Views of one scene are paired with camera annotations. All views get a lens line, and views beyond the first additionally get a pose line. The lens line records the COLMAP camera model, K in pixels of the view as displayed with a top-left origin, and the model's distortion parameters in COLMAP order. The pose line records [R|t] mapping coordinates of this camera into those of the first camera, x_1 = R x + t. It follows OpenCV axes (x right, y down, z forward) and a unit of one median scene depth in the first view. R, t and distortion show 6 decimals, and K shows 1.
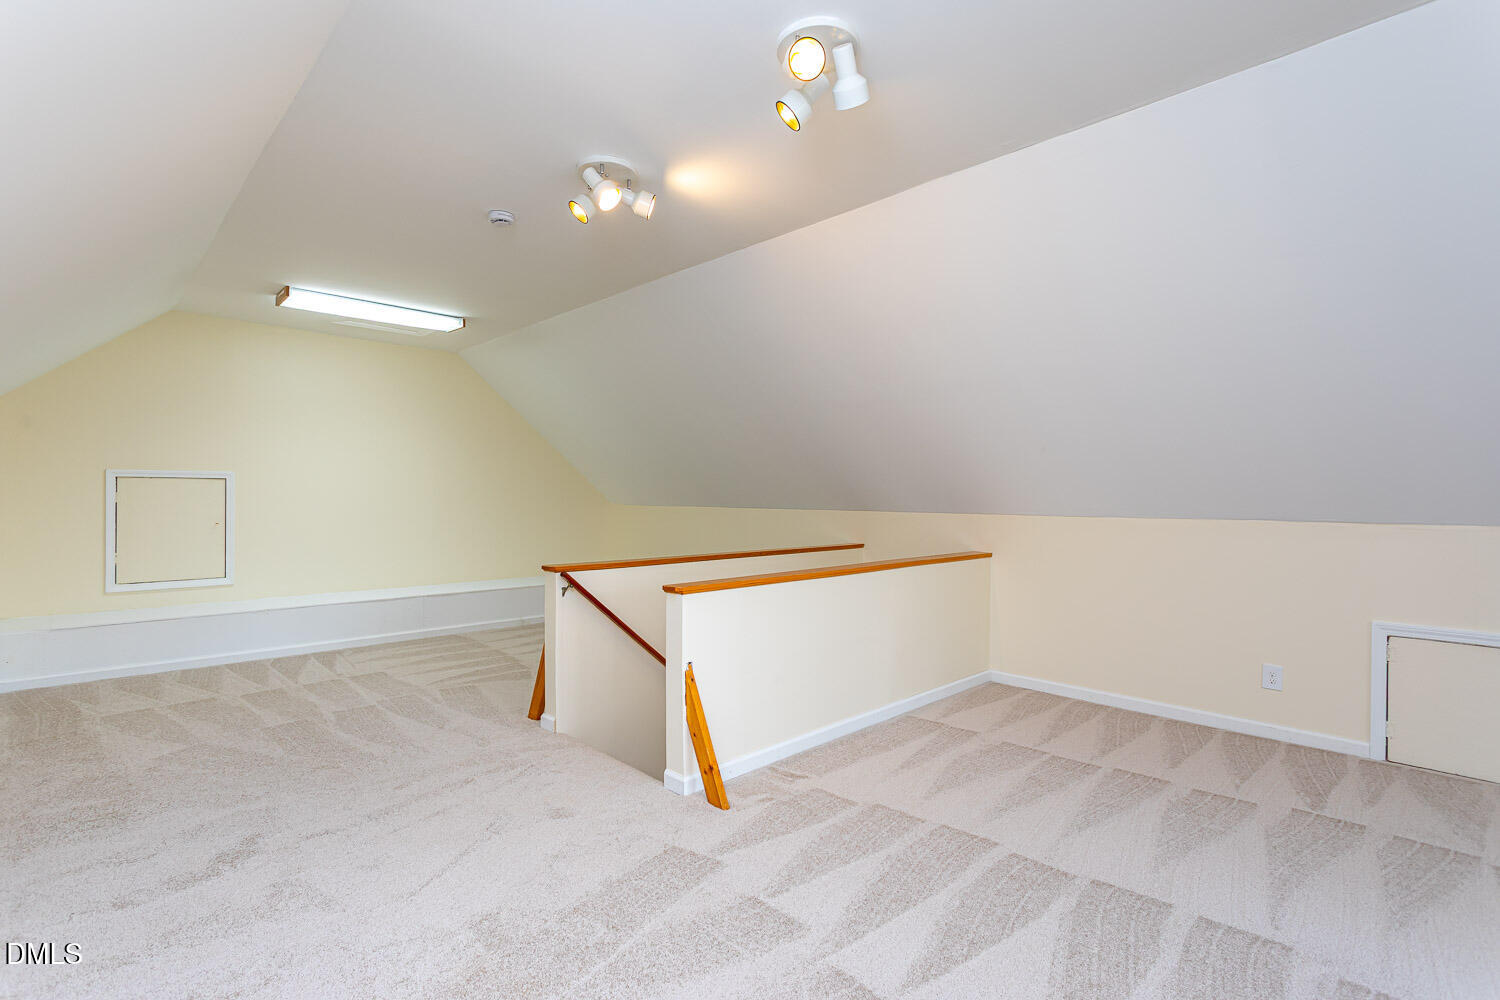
lens RADIAL K [[723.6, 0, 754.9], [0, 723.6, 501.0], [0, 0, 1]] dist [-0.003053, -0.001189]
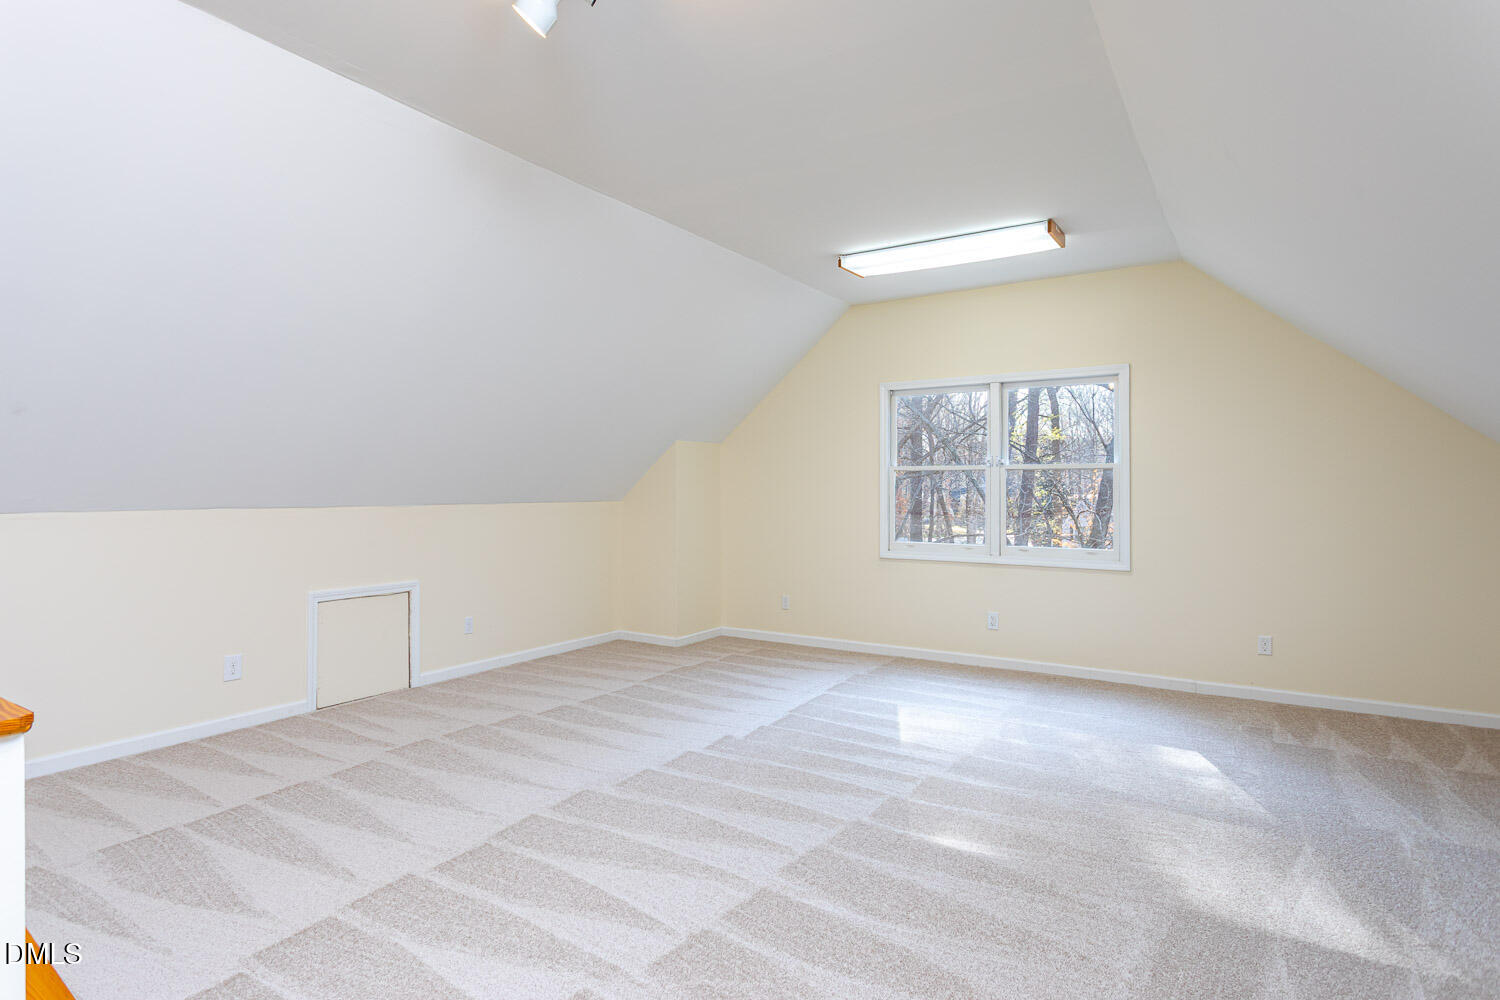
lens RADIAL K [[804.0, 0, 750.7], [0, 804.0, 487.7], [0, 0, 1]] dist [0.004765, 0.000320]
pose [[-0.251366, -0.007579, 0.967862, -0.627252], [-0.003326, 0.999970, 0.006967, -0.011246], [-0.967886, -0.001468, -0.251384, 0.722681]]
